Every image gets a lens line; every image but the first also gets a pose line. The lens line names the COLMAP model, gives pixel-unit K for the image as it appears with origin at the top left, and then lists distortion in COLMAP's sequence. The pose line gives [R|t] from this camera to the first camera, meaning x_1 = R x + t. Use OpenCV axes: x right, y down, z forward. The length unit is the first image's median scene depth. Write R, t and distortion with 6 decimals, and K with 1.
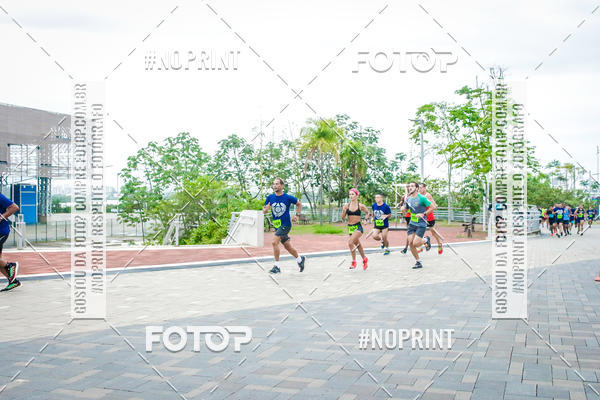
lens RADIAL K [[662.6, 0, 298.7], [0, 662.6, 200.5], [0, 0, 1]] dist [-0.017834, -0.008910]
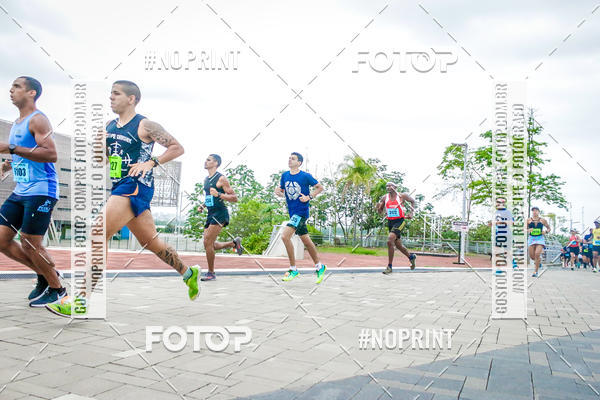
lens RADIAL K [[491.3, 0, 298.6], [0, 491.3, 201.8], [0, 0, 1]] dist [0.007758, -0.007277]
pose [[0.996369, 0.048920, -0.069686, -0.005579], [-0.053222, 0.996700, -0.061285, 0.011704], [0.066458, 0.064772, 0.995685, 0.111948]]
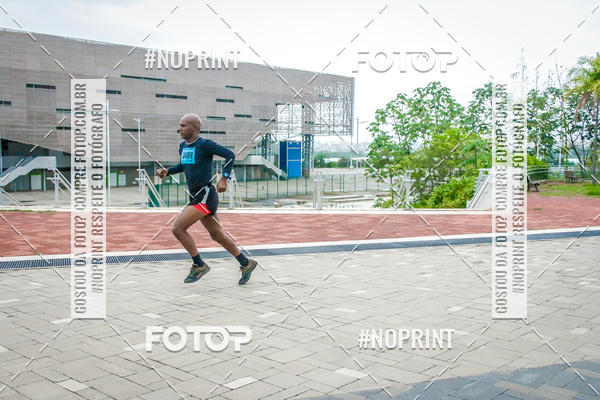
lens RADIAL K [[642.0, 0, 297.9], [0, 642.0, 202.6], [0, 0, 1]] dist [-0.012994, -0.013994]
pose [[0.923780, 0.027476, -0.381937, -0.002278], [0.000121, 0.997402, 0.072043, 0.001025], [0.382924, -0.066598, 0.921376, 0.081457]]
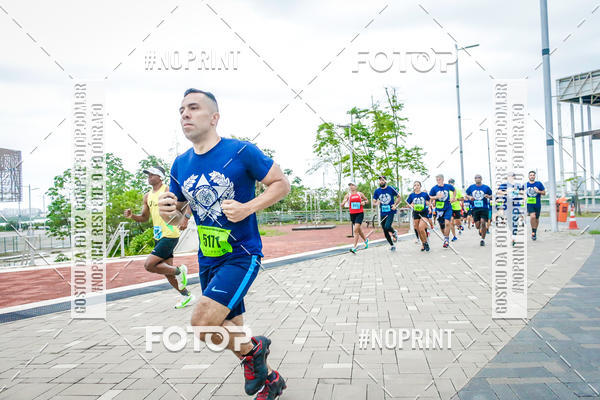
lens RADIAL K [[490.5, 0, 298.9], [0, 490.5, 201.1], [0, 0, 1]] dist [0.009692, -0.007169]
pose [[0.976677, -0.041180, 0.210728, -0.032709], [0.045181, 0.998878, -0.014203, 0.004413], [-0.209906, 0.023393, 0.977442, 0.107829]]
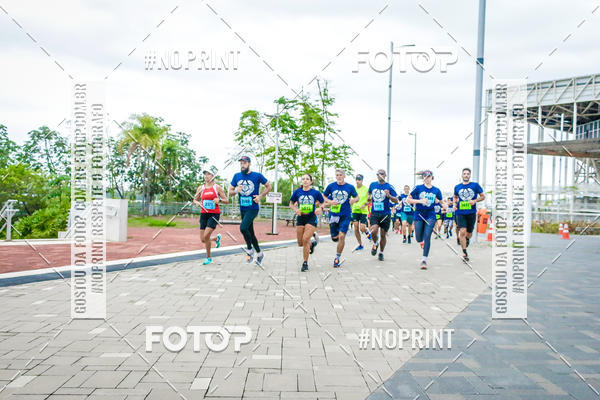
lens RADIAL K [[532.6, 0, 298.9], [0, 532.6, 203.0], [0, 0, 1]] dist [0.045991, -0.007963]
pose [[0.930244, 0.028228, 0.365855, -0.037162], [-0.030183, 0.999544, -0.000374, 0.005127], [-0.365699, -0.010695, 0.930672, 0.104139]]
